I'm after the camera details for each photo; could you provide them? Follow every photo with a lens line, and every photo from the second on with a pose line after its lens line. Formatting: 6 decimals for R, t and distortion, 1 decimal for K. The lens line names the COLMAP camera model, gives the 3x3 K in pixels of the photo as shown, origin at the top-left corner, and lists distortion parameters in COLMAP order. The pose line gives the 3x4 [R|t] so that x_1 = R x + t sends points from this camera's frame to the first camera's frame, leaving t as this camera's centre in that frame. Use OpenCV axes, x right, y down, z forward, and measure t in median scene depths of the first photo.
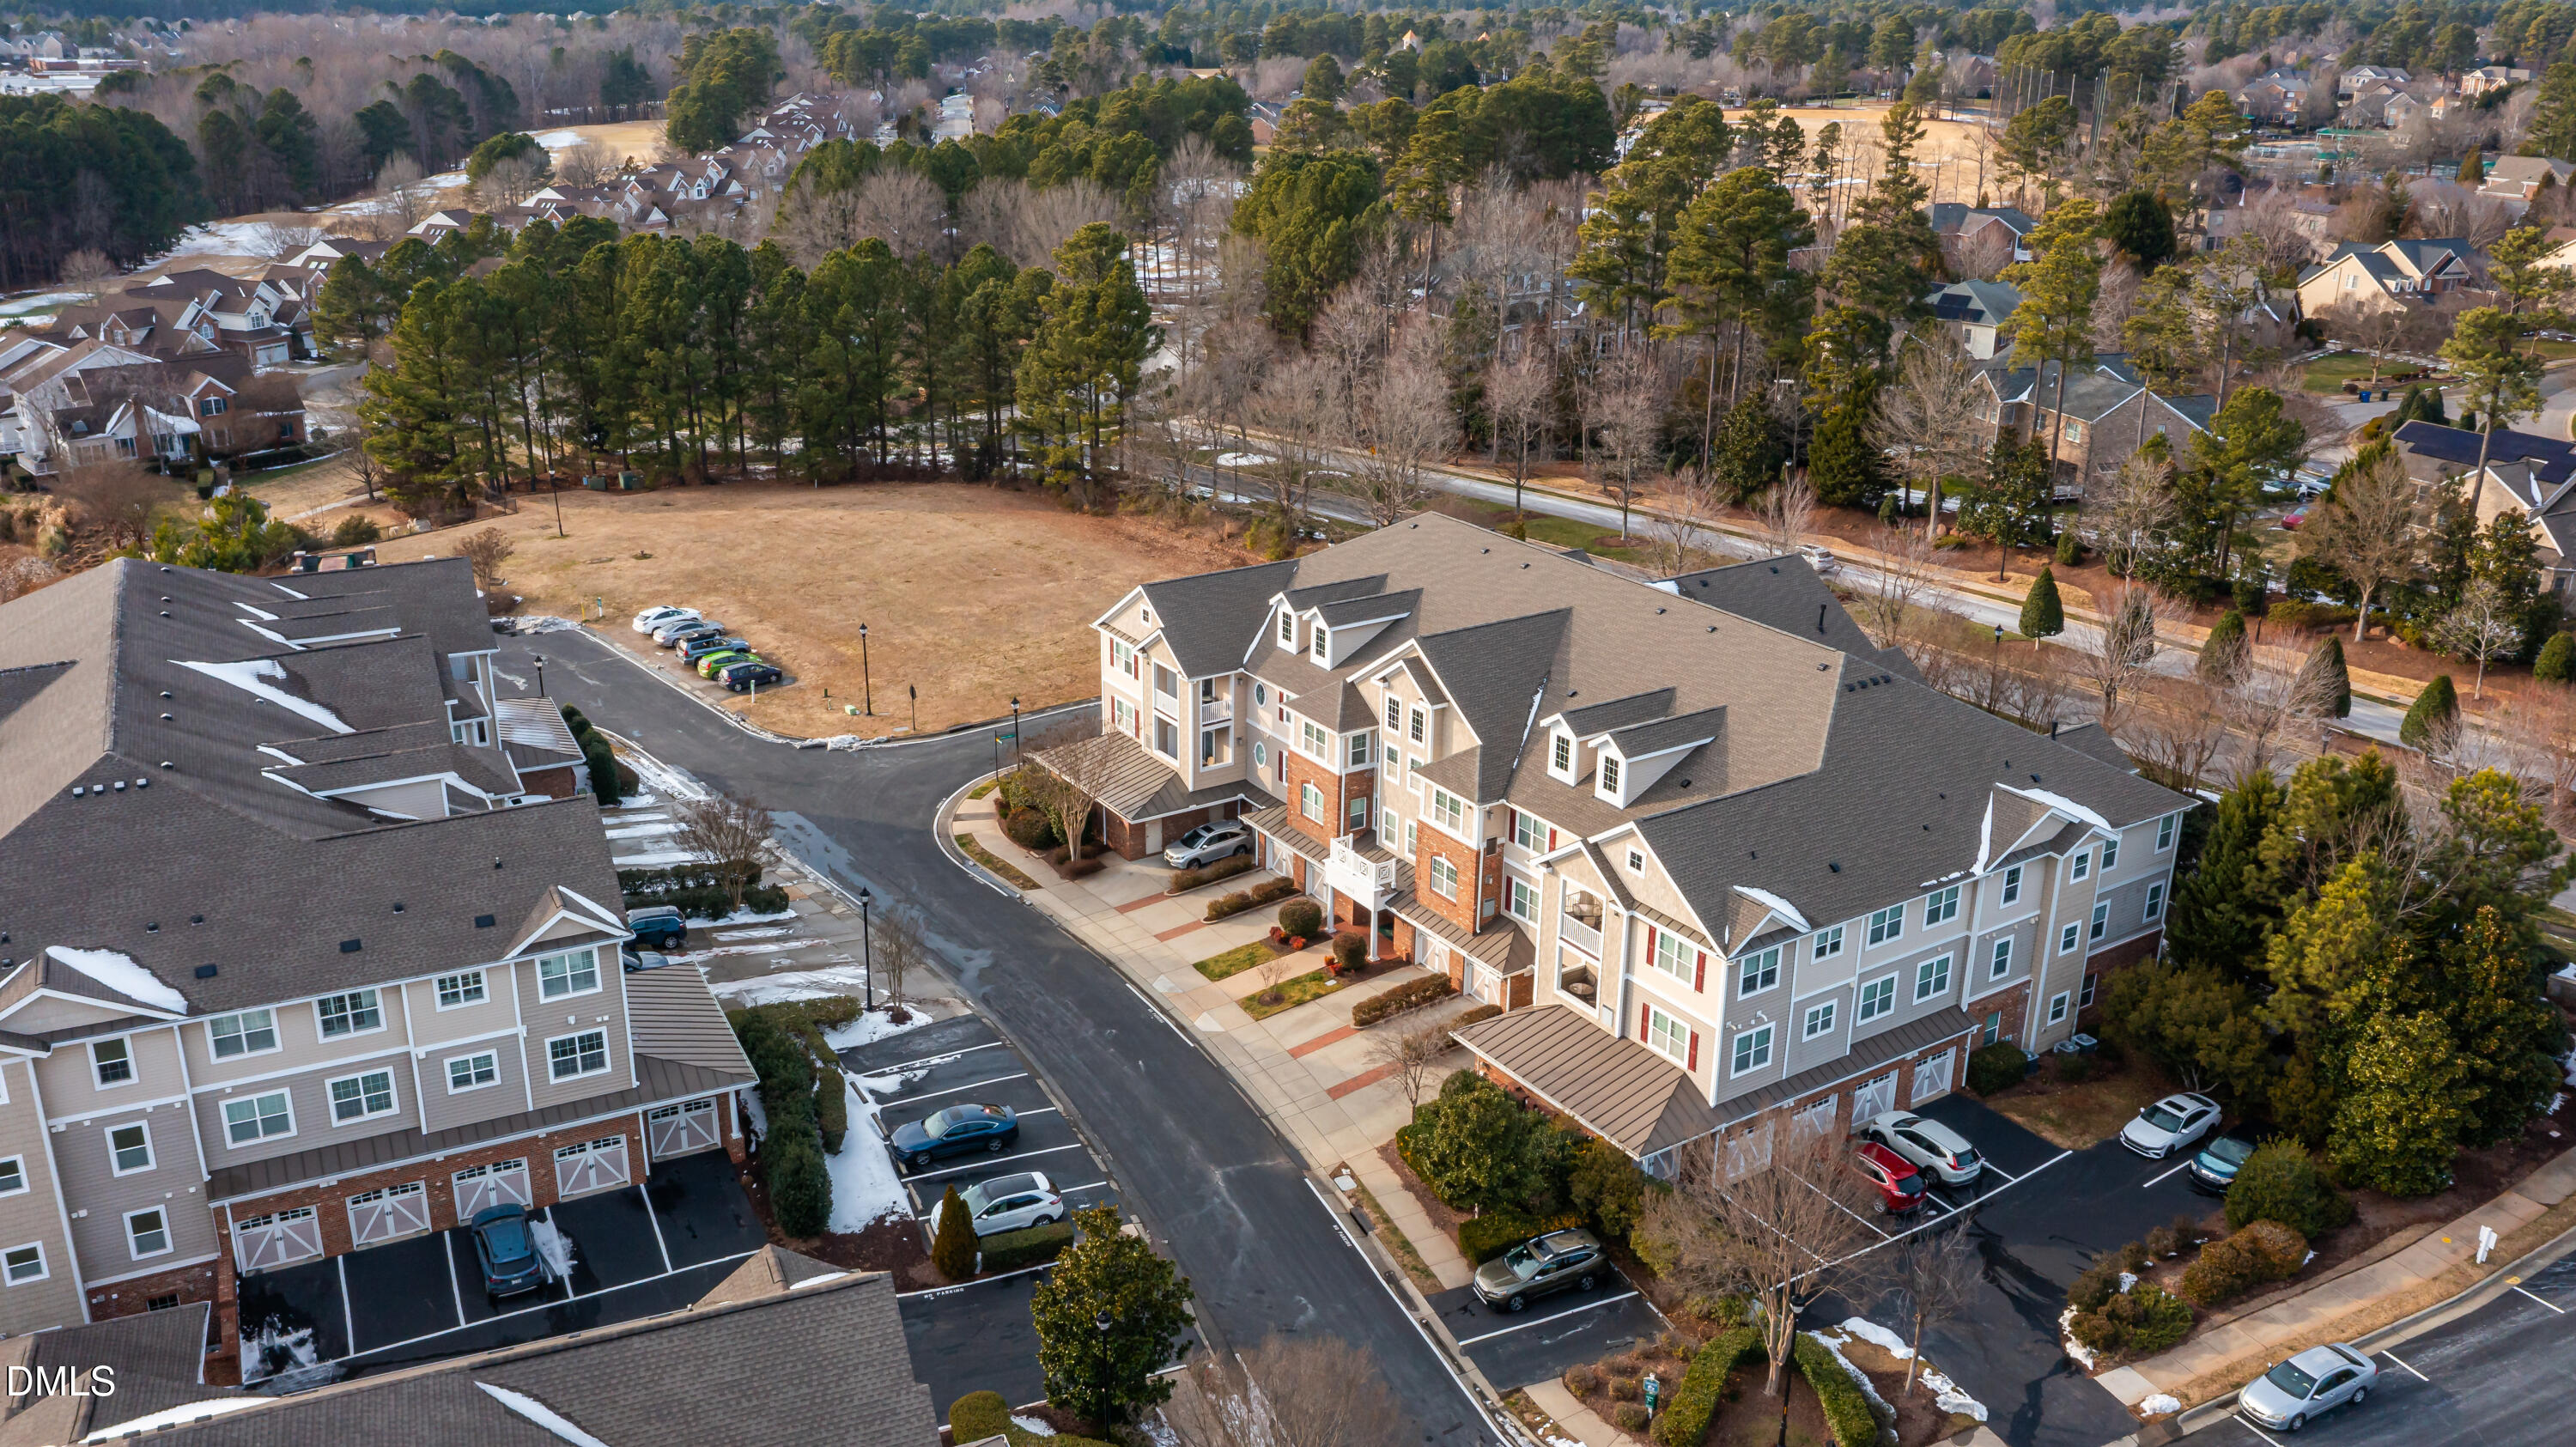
lens RADIAL K [[2135.8, 0, 1288.0], [0, 2135.8, 723.5], [0, 0, 1]] dist [-0.006327, 0.004494]
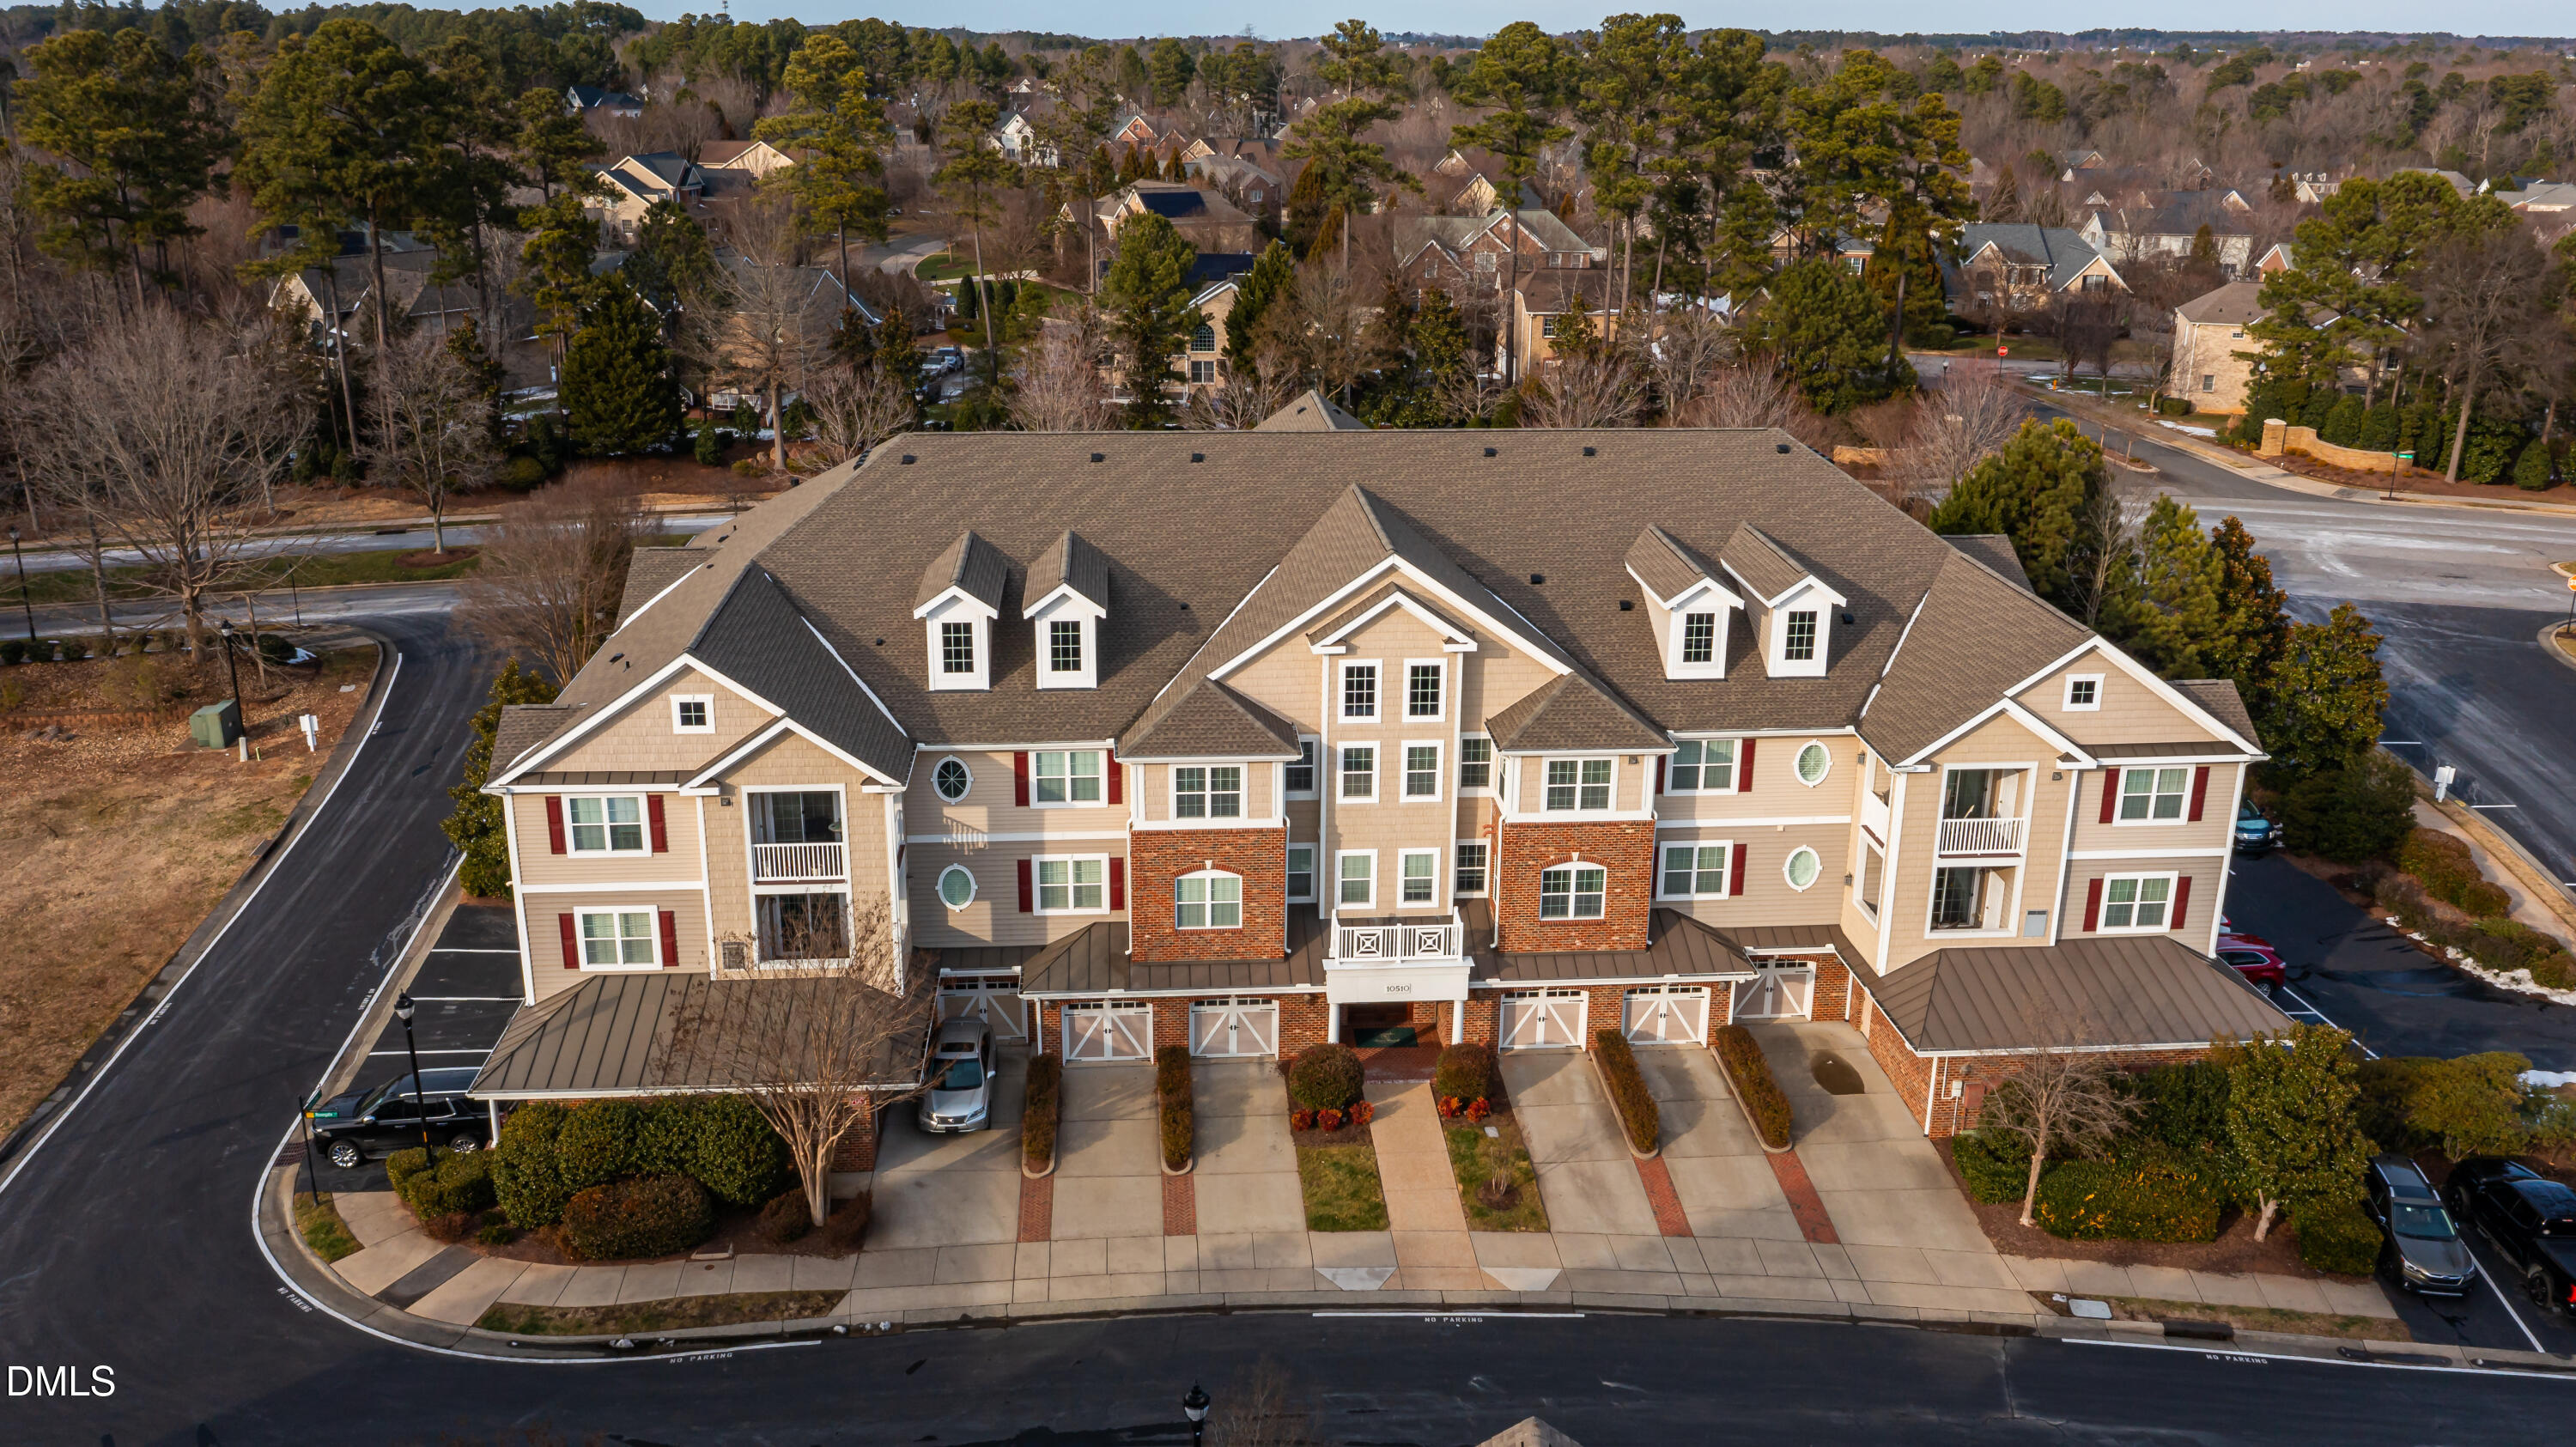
lens RADIAL K [[2135.8, 0, 1288.0], [0, 2135.8, 723.5], [0, 0, 1]] dist [-0.006327, 0.004494]
pose [[0.466606, -0.280419, 0.838835, -0.474261], [0.291538, 0.944169, 0.153463, -0.095318], [-0.835035, 0.172946, 0.522308, 0.705450]]
